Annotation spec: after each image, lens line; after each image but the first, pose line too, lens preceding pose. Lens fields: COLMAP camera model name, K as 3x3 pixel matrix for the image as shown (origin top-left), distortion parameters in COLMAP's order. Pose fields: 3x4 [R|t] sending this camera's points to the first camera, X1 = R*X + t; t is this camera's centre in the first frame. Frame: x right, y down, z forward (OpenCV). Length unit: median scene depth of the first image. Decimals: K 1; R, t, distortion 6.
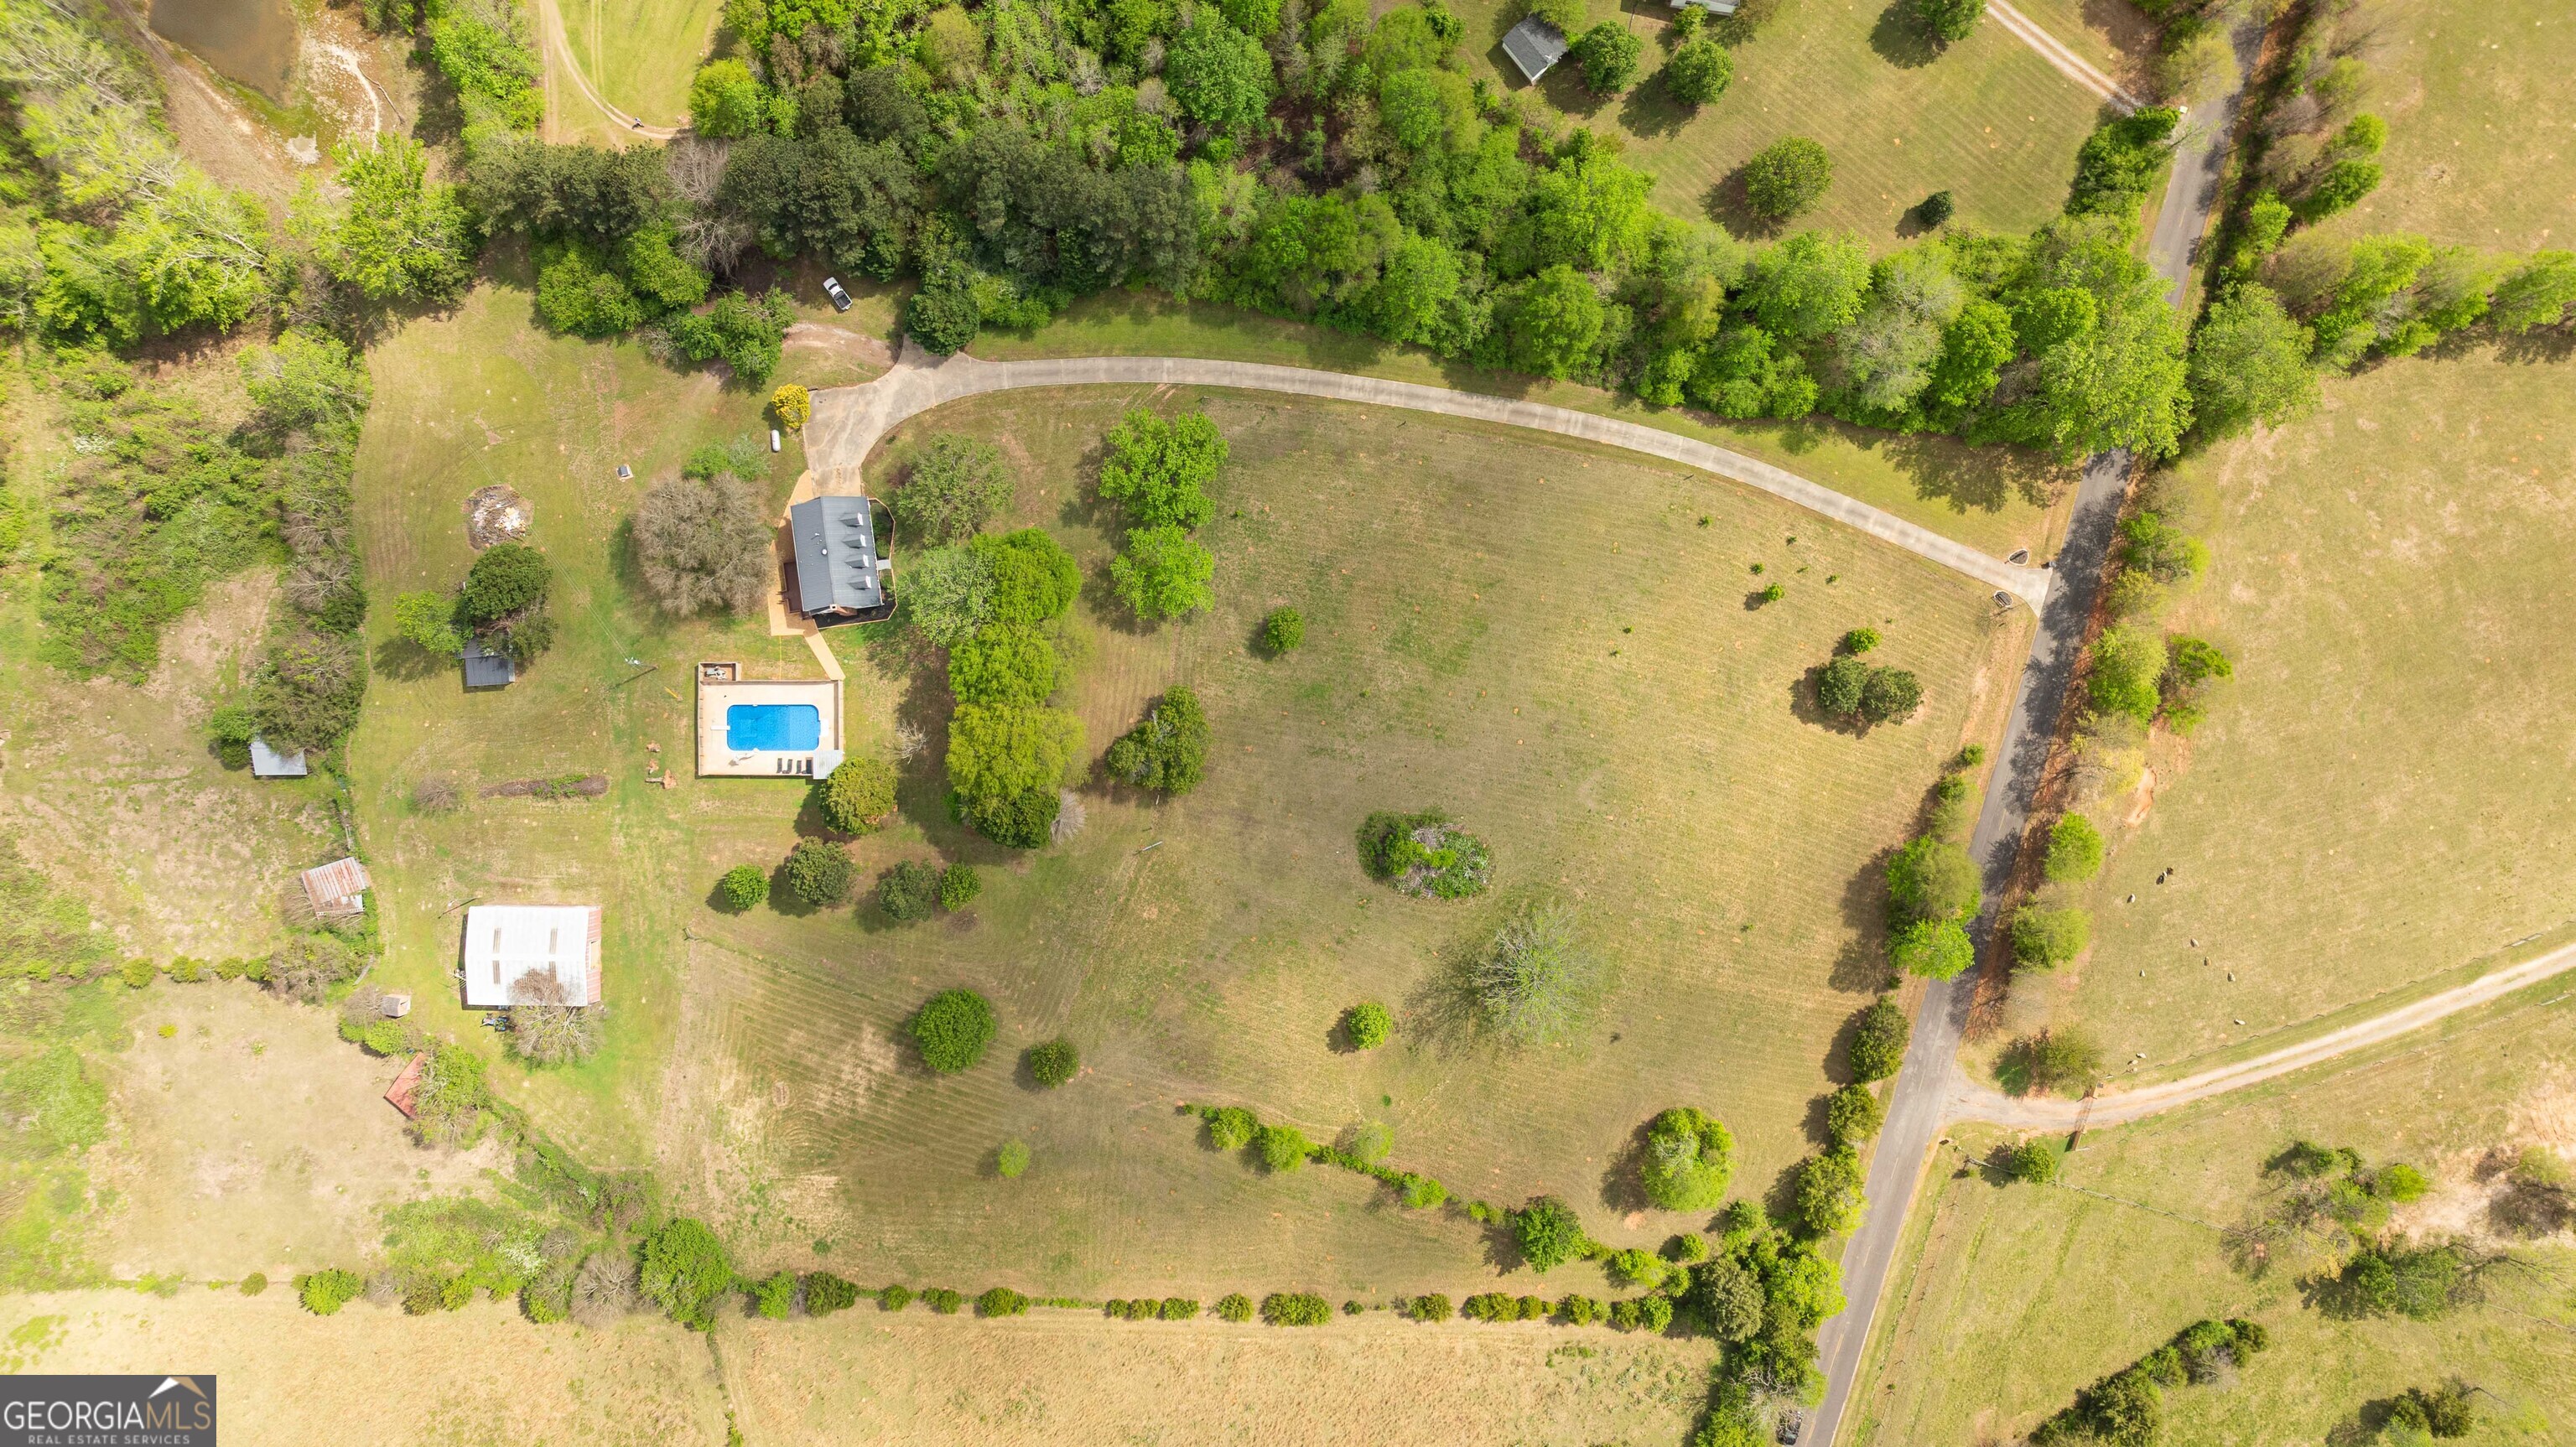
lens RADIAL K [[1806.4, 0, 1299.1], [0, 1806.4, 731.2], [0, 0, 1]] dist [-0.026350, 0.061697]
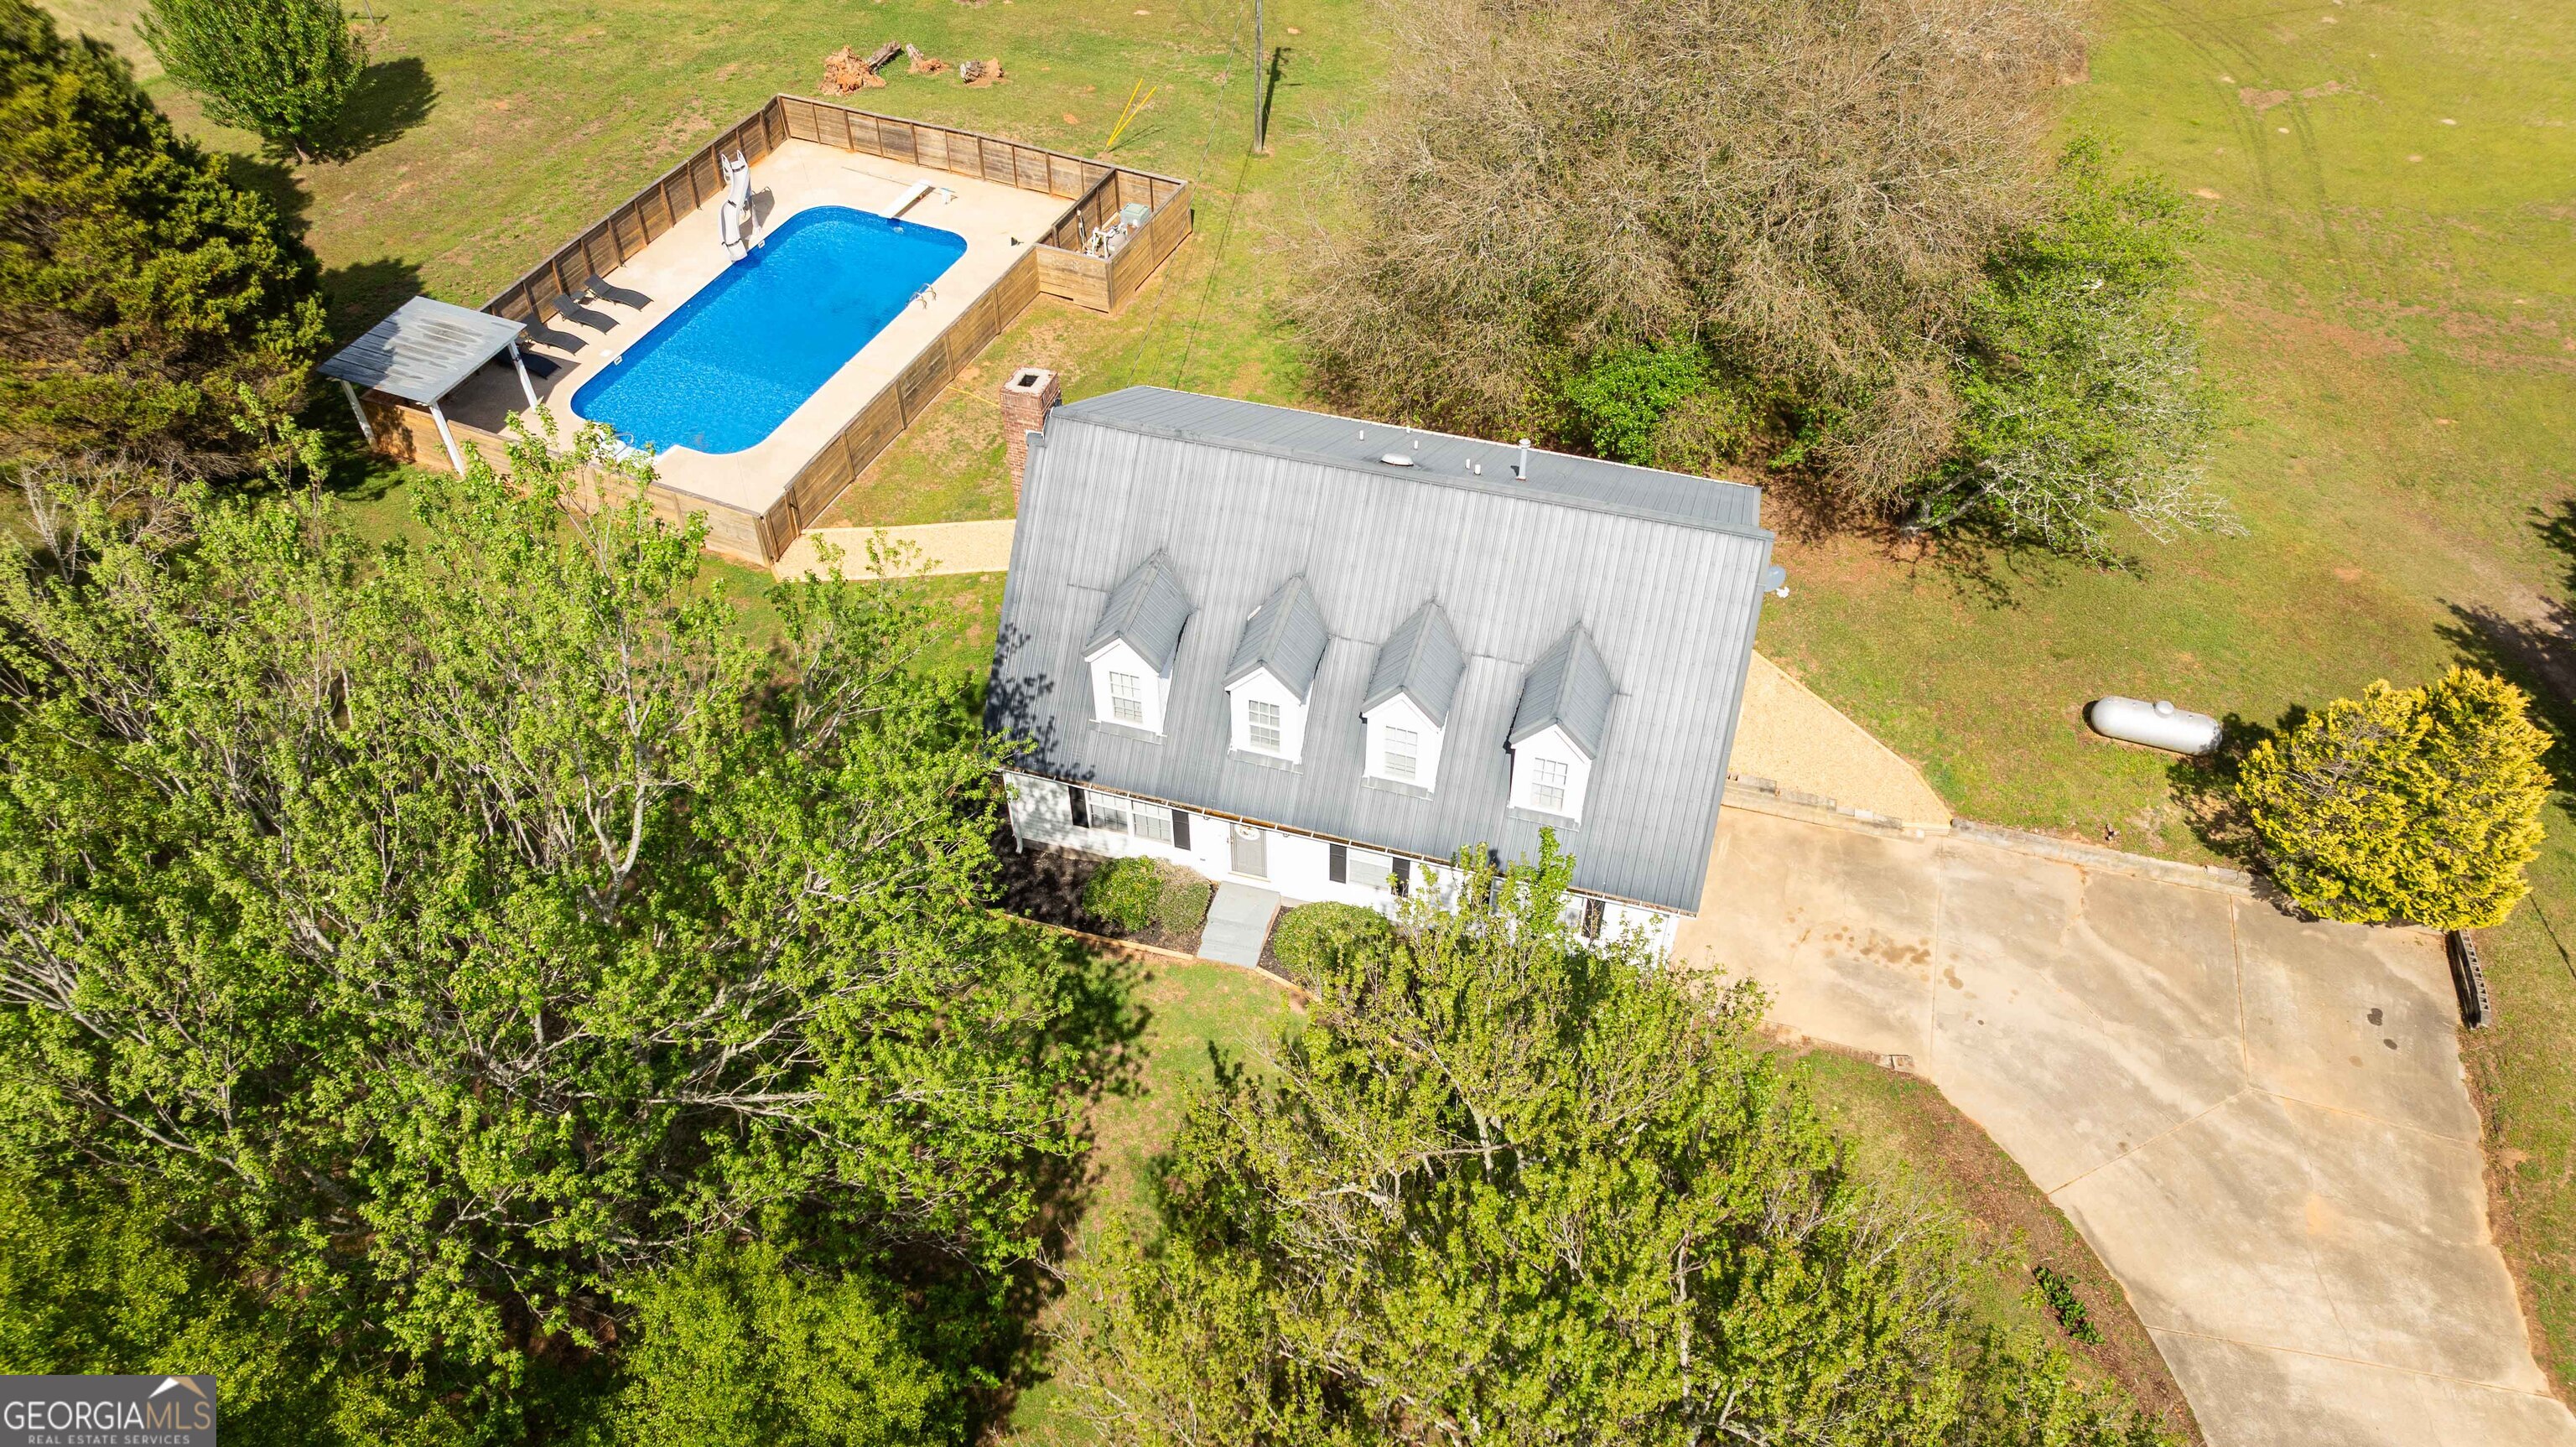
lens RADIAL K [[1806.4, 0, 1286.4], [0, 1806.4, 713.0], [0, 0, 1]] dist [-0.026350, 0.061697]
pose [[-0.406520, 0.650890, -0.641158, -0.144404], [-0.913610, -0.283781, 0.291178, -0.135539], [0.007576, 0.704138, 0.710023, 0.877335]]
